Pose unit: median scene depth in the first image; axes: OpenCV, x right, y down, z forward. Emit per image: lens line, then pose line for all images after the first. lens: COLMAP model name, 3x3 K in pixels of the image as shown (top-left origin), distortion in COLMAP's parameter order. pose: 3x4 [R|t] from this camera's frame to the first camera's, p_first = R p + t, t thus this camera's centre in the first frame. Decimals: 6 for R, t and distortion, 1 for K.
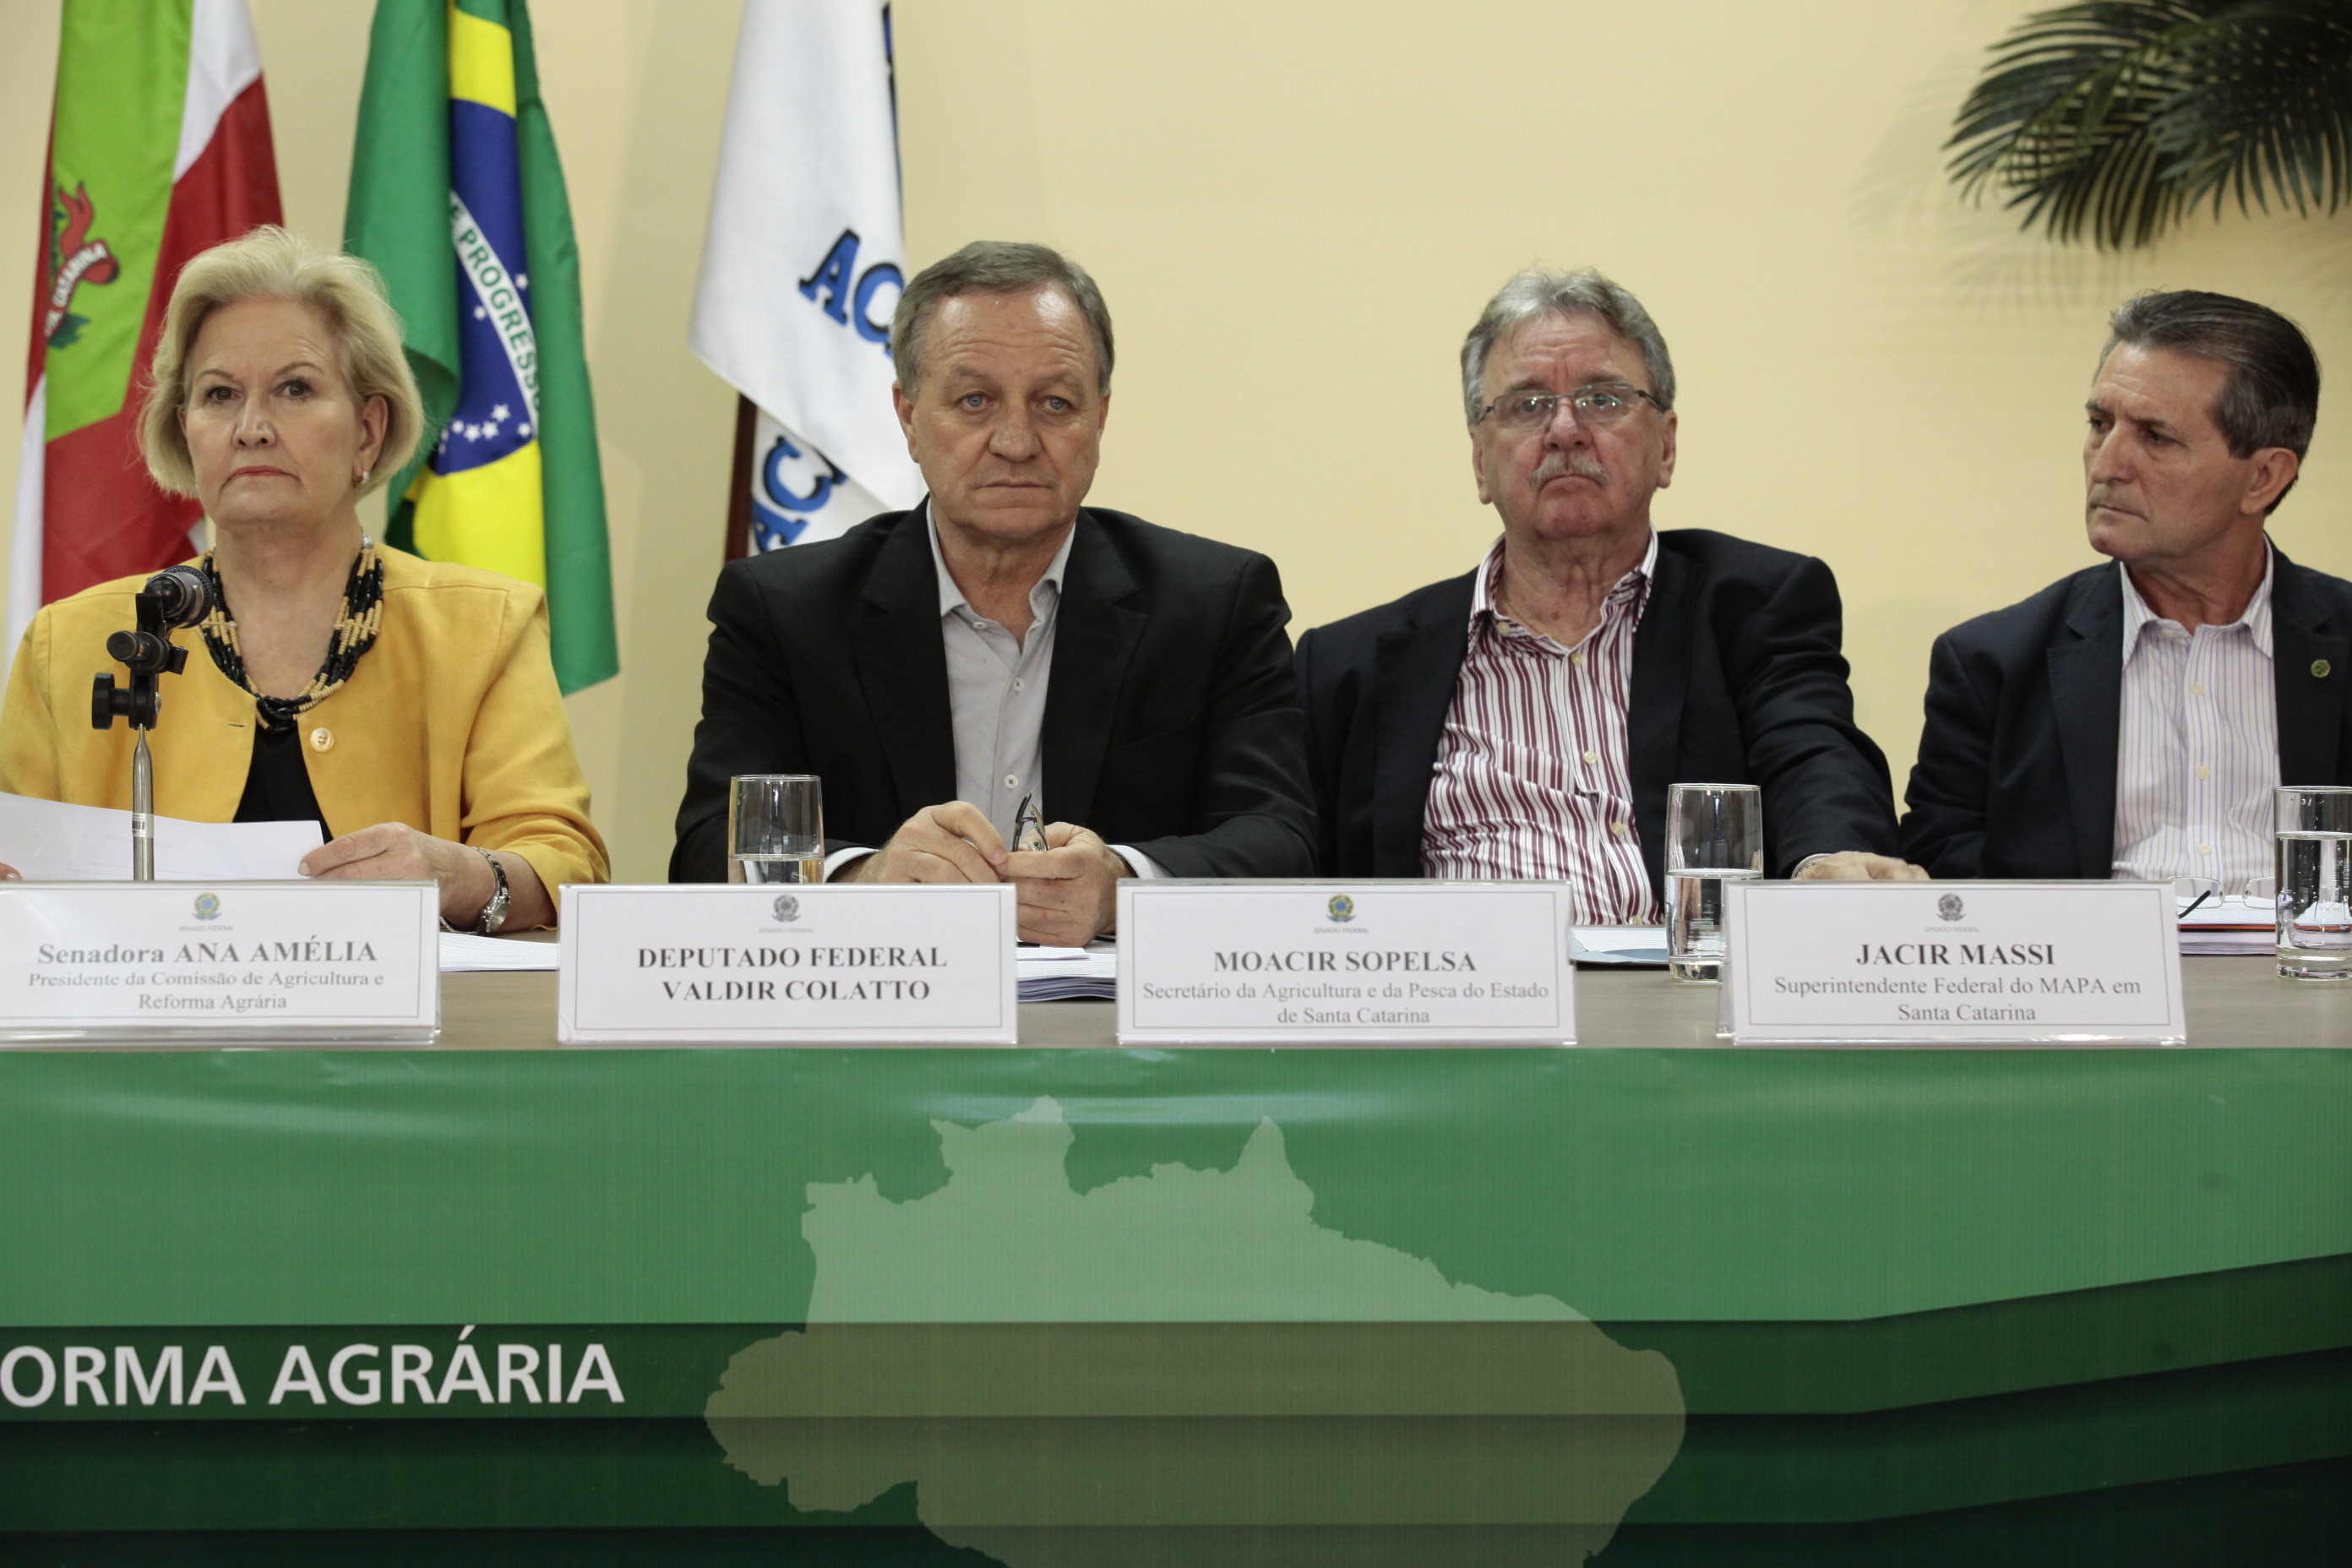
lens RADIAL K [[6985.1, 0, 1173.5], [0, 6985.1, 777.9], [0, 0, 1]] dist [-0.049797, 1.507700]
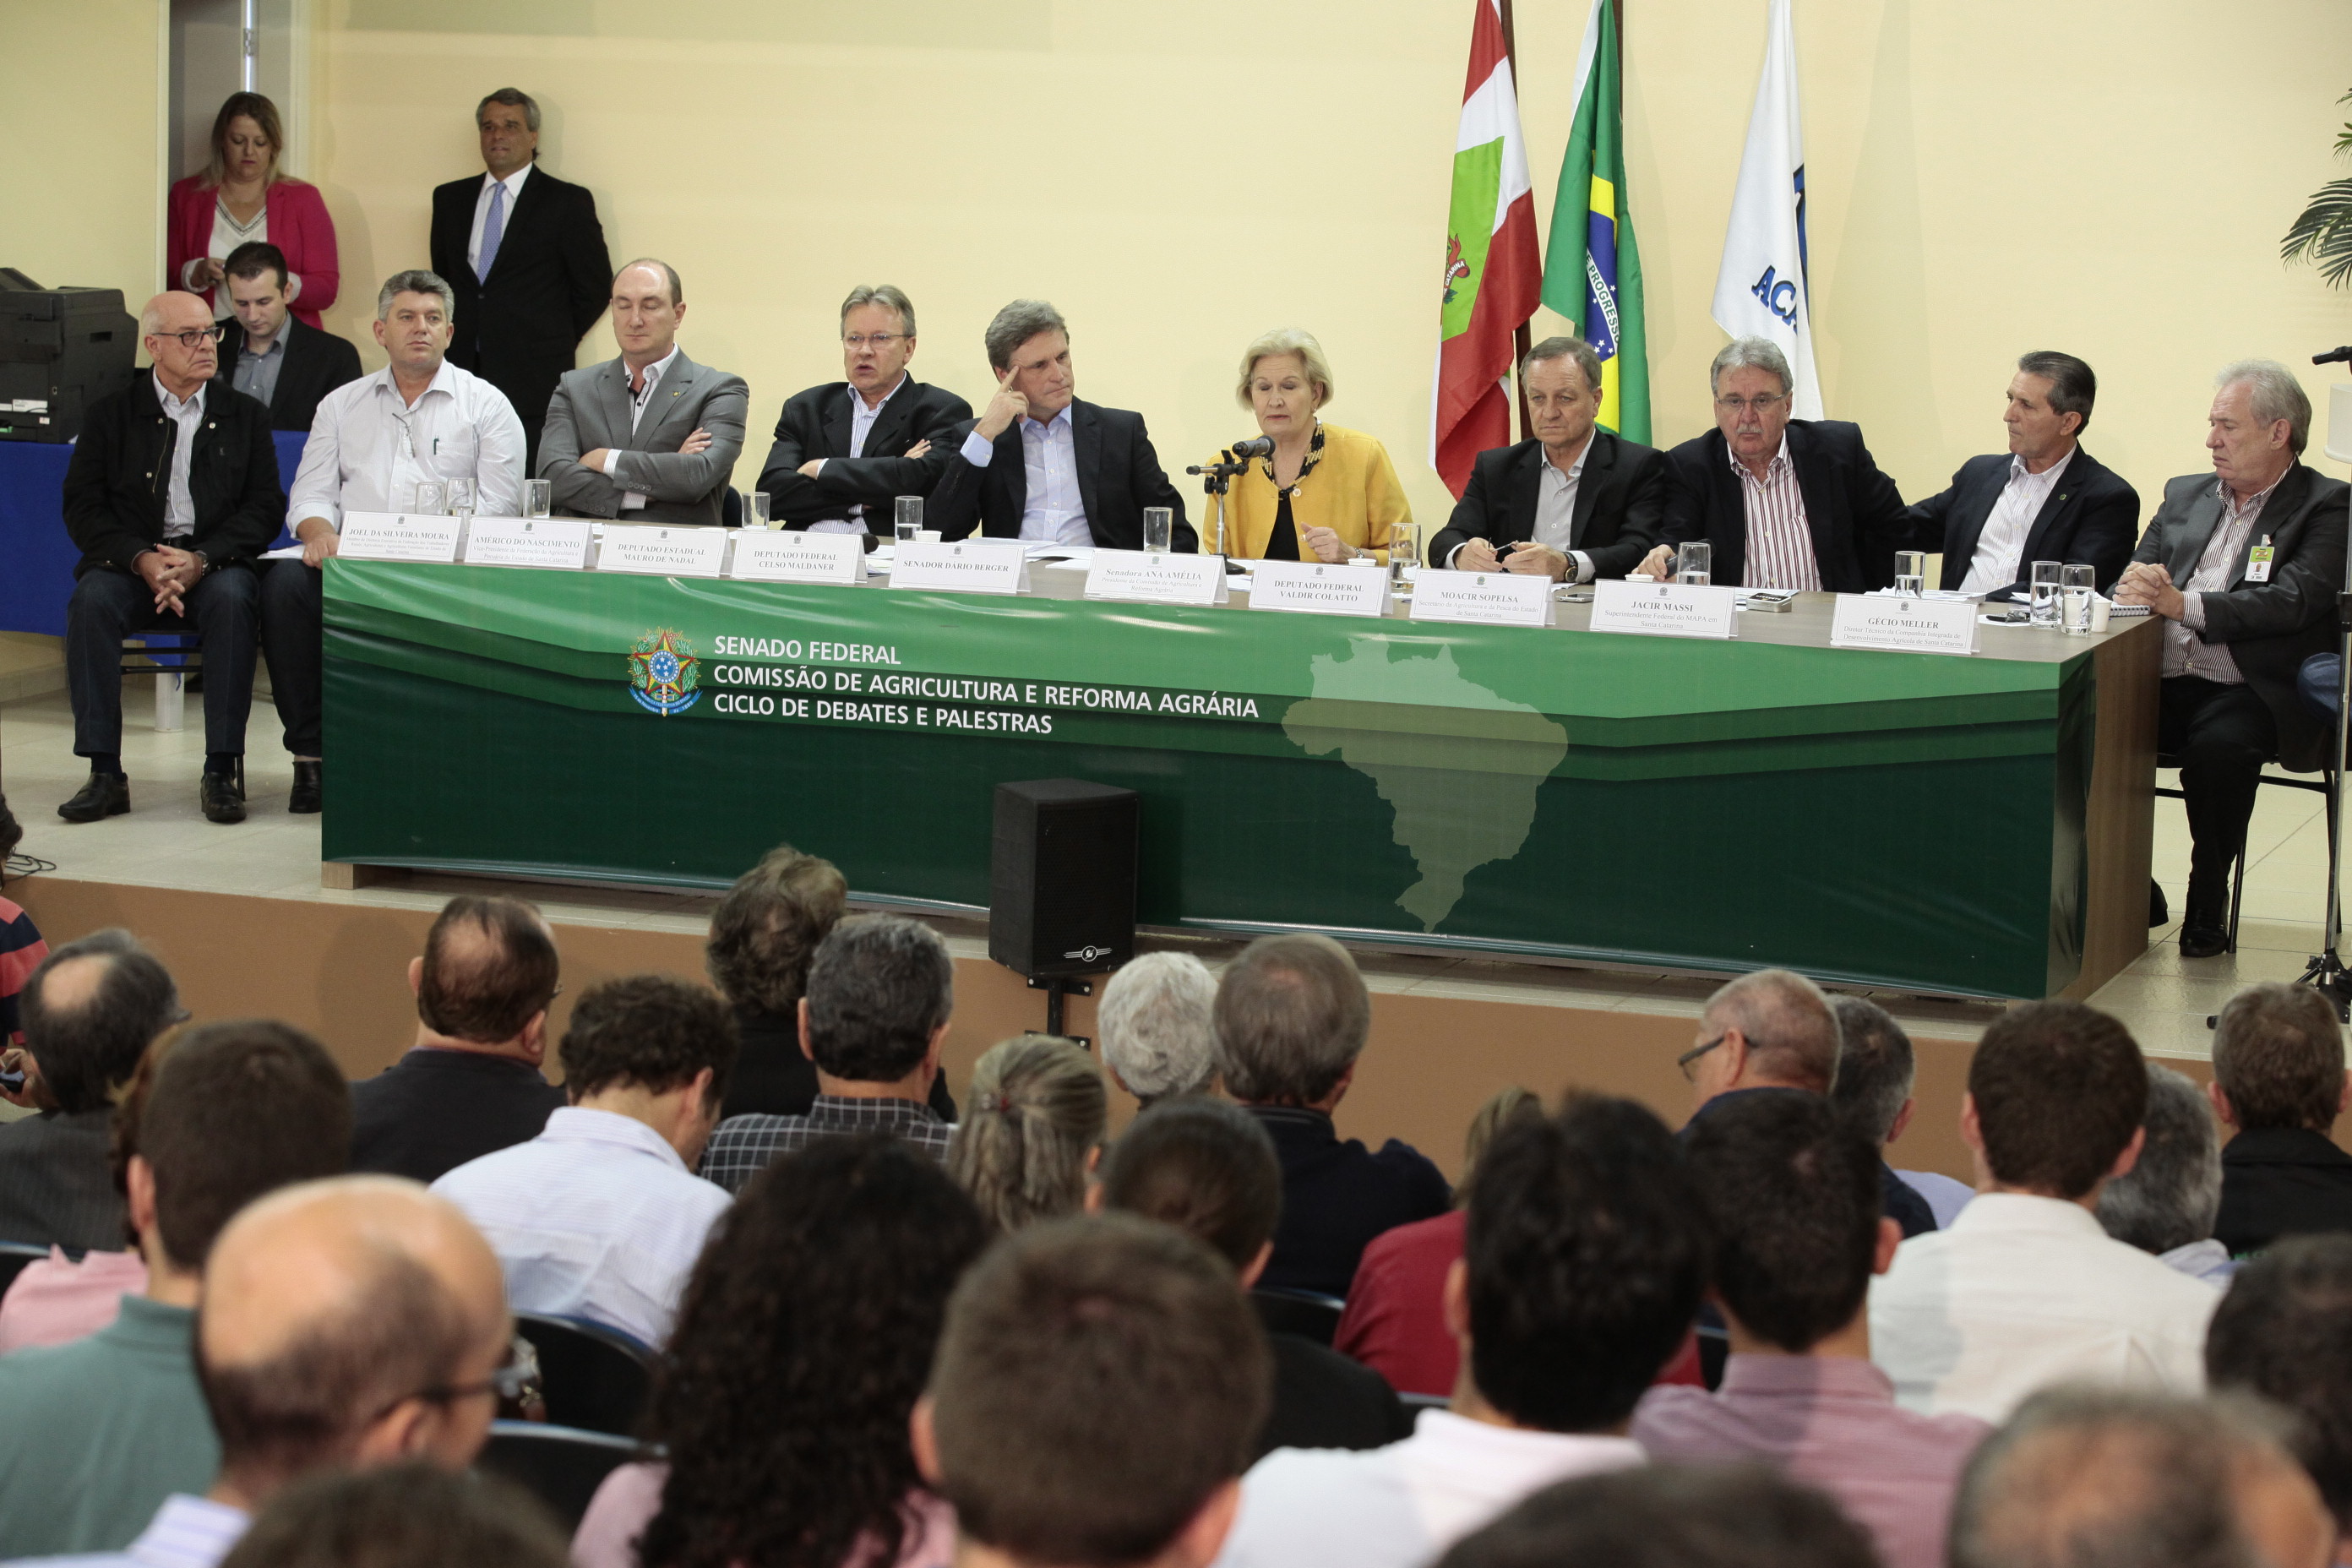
lens RADIAL K [[5766.1, 0, 1176.0], [0, 5766.1, 784.0], [0, 0, 1]] dist [-0.224476, -0.311054]
pose [[0.920277, 0.070952, -0.384782, 0.927479], [-0.041648, 0.995597, 0.083974, -0.105673], [0.389046, -0.061254, 0.919180, -1.509146]]
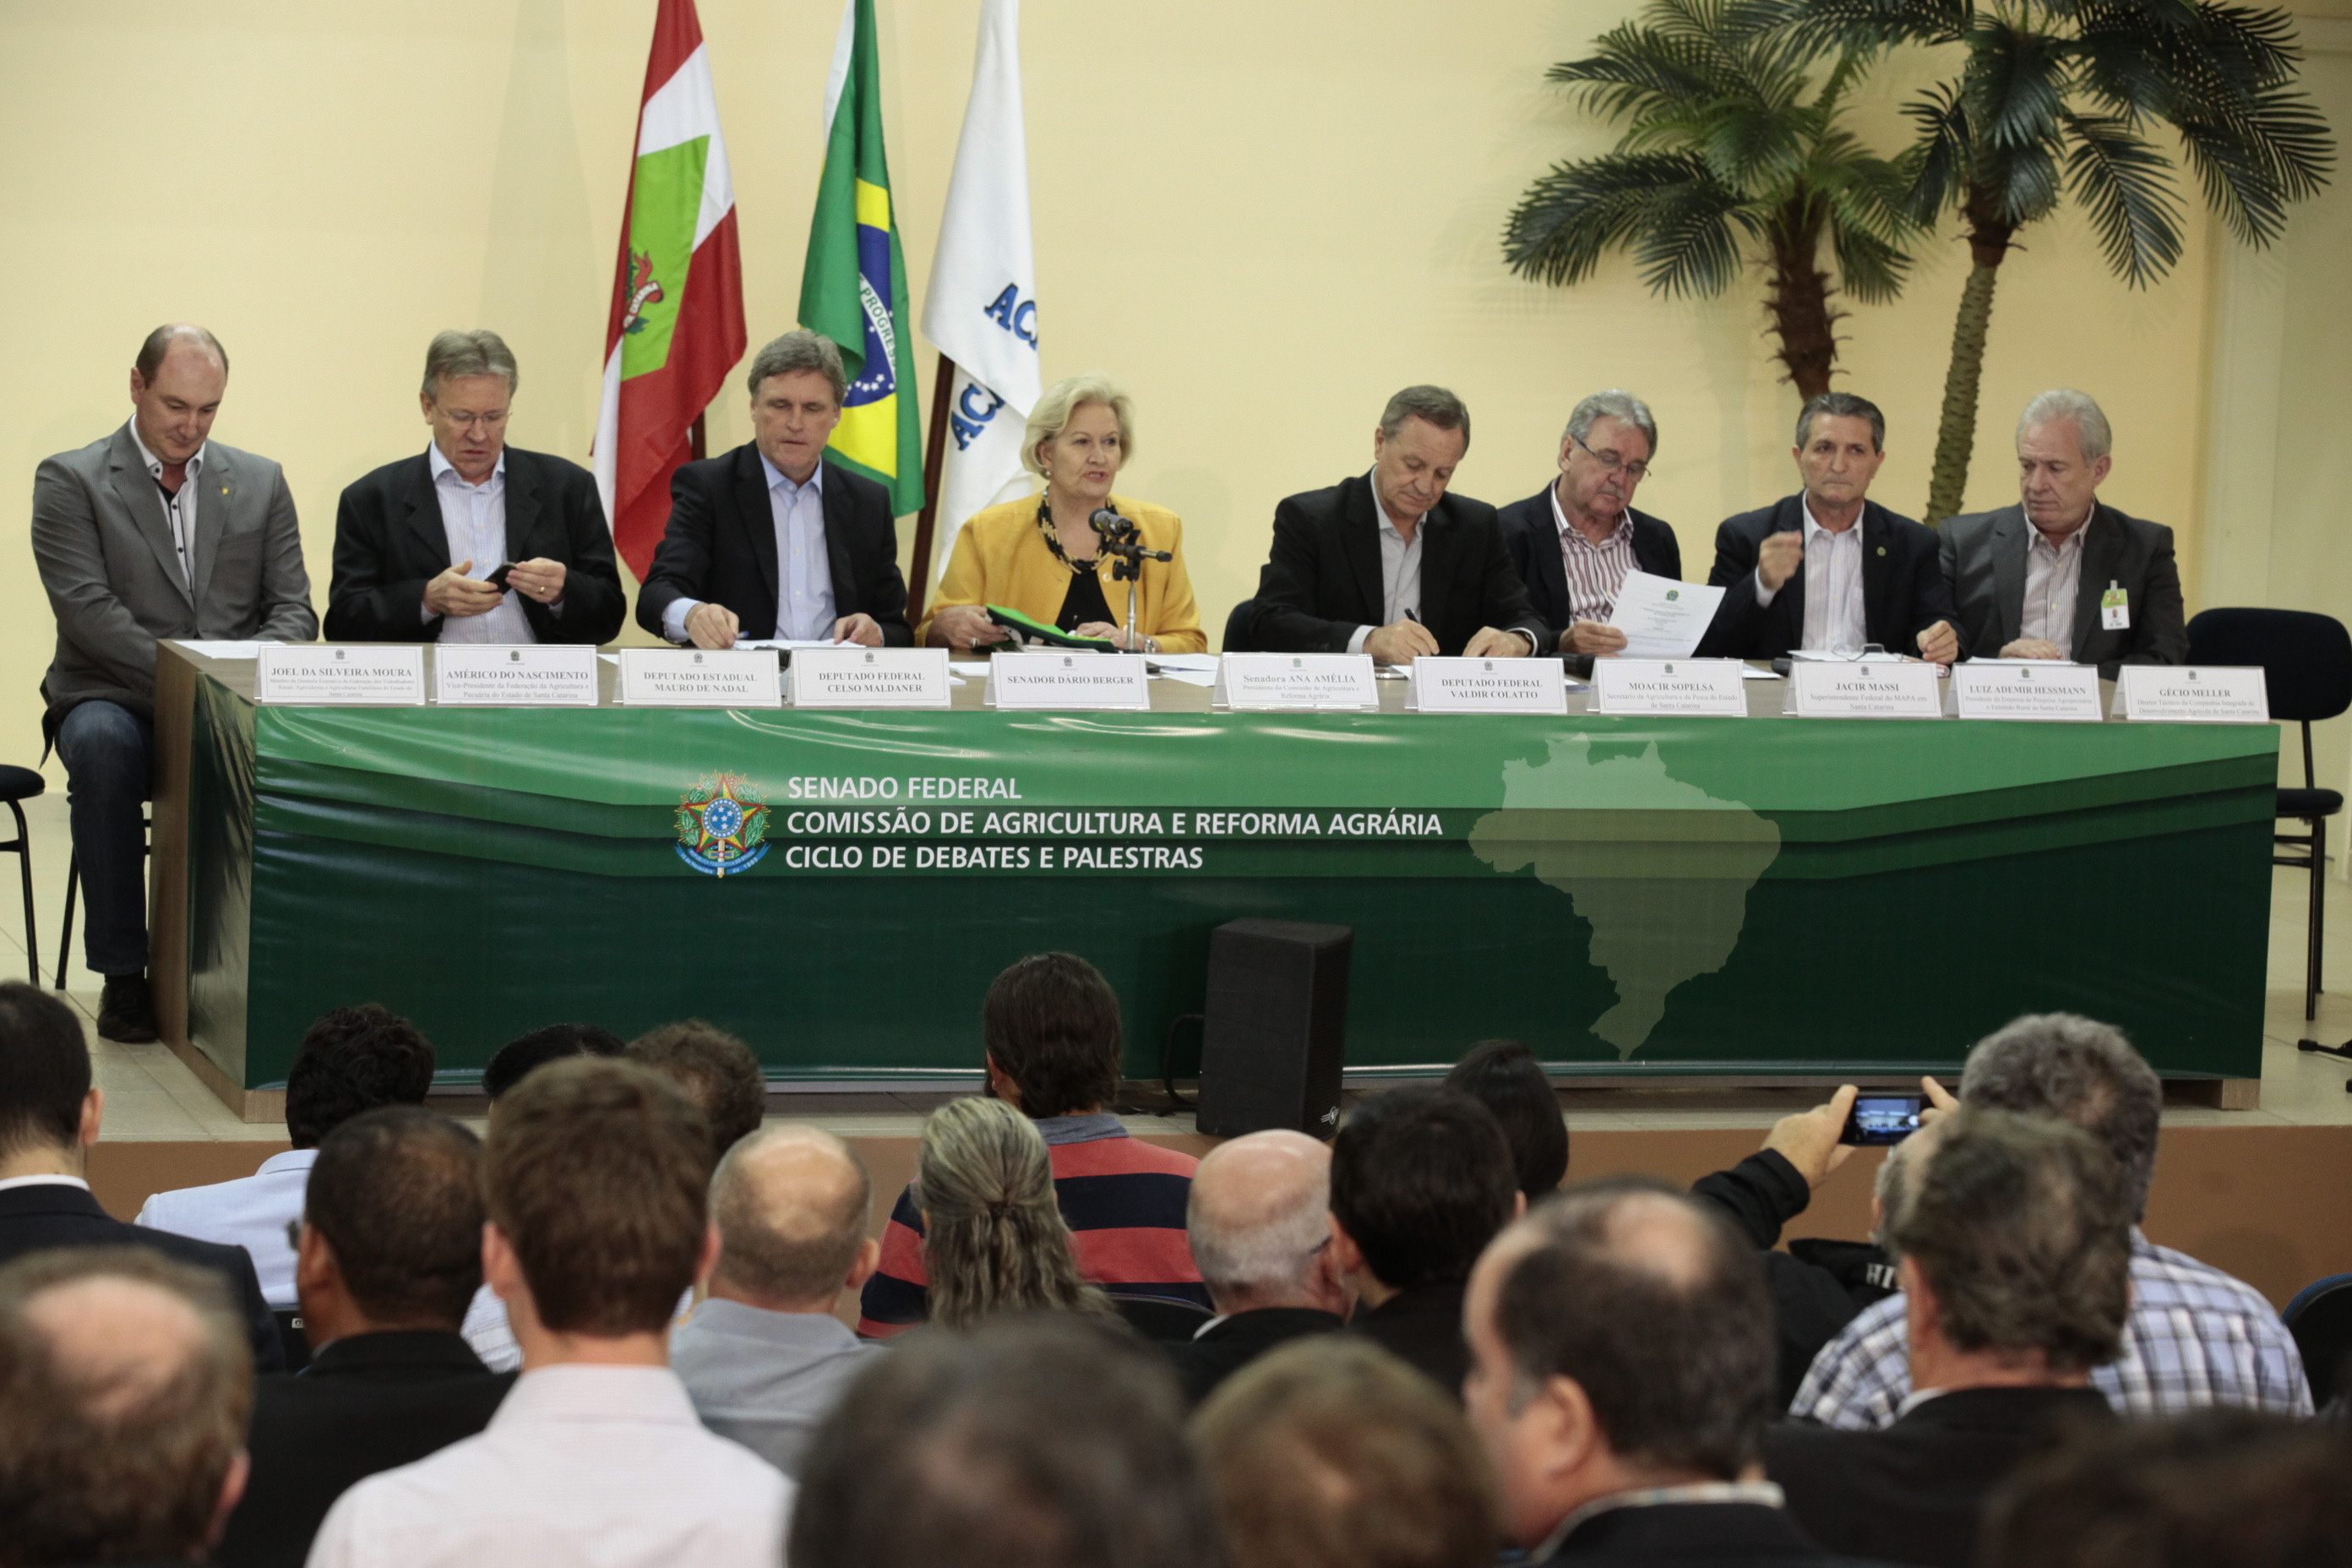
lens RADIAL K [[7366.4, 0, 1176.0], [0, 7366.4, 784.0], [0, 0, 1]] dist [0.021518, 1.088354]
pose [[0.969281, 0.009873, 0.245758, -0.937007], [-0.025496, 0.997844, 0.060472, -0.114704], [-0.244631, -0.064881, 0.967443, -1.942872]]
